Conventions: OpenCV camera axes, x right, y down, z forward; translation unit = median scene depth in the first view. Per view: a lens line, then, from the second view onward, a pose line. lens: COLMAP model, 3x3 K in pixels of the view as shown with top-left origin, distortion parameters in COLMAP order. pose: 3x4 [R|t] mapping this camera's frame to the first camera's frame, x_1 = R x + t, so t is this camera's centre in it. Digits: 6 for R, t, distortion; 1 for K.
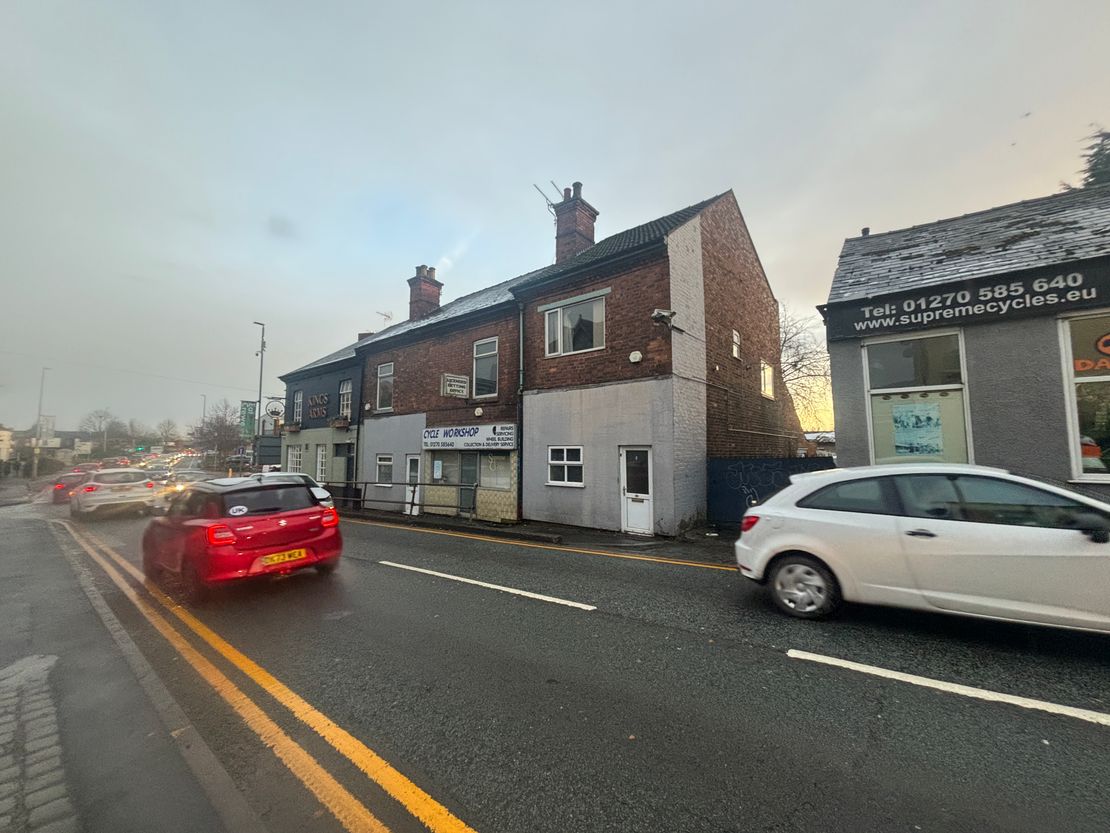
lens RADIAL K [[441.6, 0, 555.0], [0, 441.6, 416.5], [0, 0, 1]] dist [-0.000358, -0.000208]
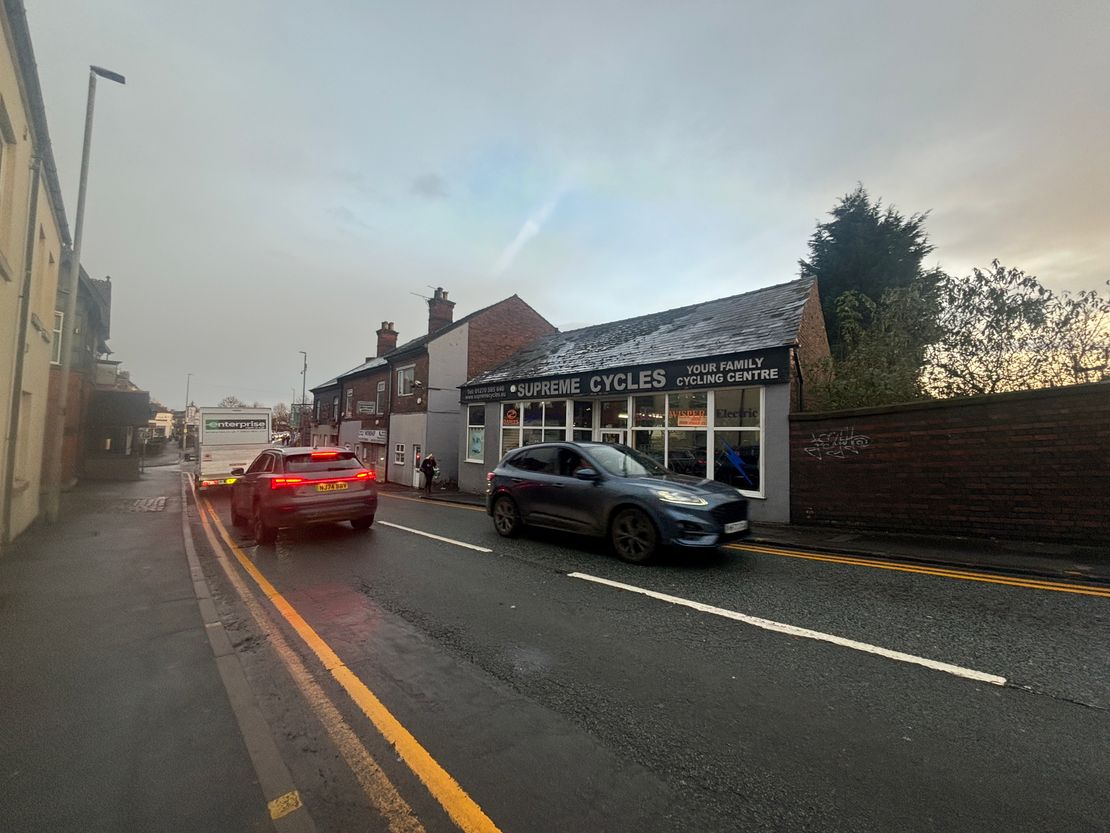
lens RADIAL K [[445.1, 0, 555.0], [0, 445.1, 416.5], [0, 0, 1]] dist [-0.001133, -0.000655]
pose [[0.984263, 0.022961, -0.175214, 0.940904], [-0.018029, 0.999397, 0.029689, -0.110600], [0.175790, -0.026062, 0.984083, -0.727498]]
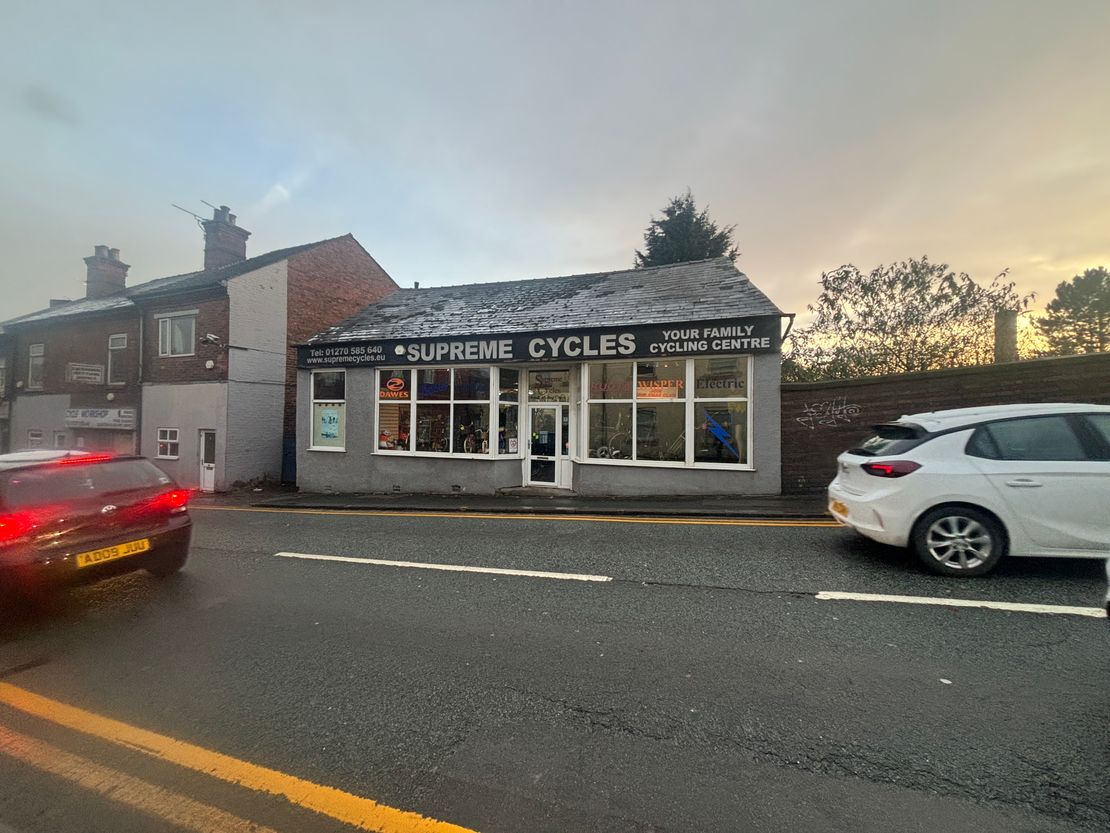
lens RADIAL K [[445.1, 0, 555.0], [0, 445.1, 416.5], [0, 0, 1]] dist [-0.001133, -0.000655]
pose [[0.950637, 0.019826, 0.309670, 0.638420], [-0.038857, 0.997707, 0.055410, -0.075818], [-0.307861, -0.064708, 0.949228, -0.533562]]
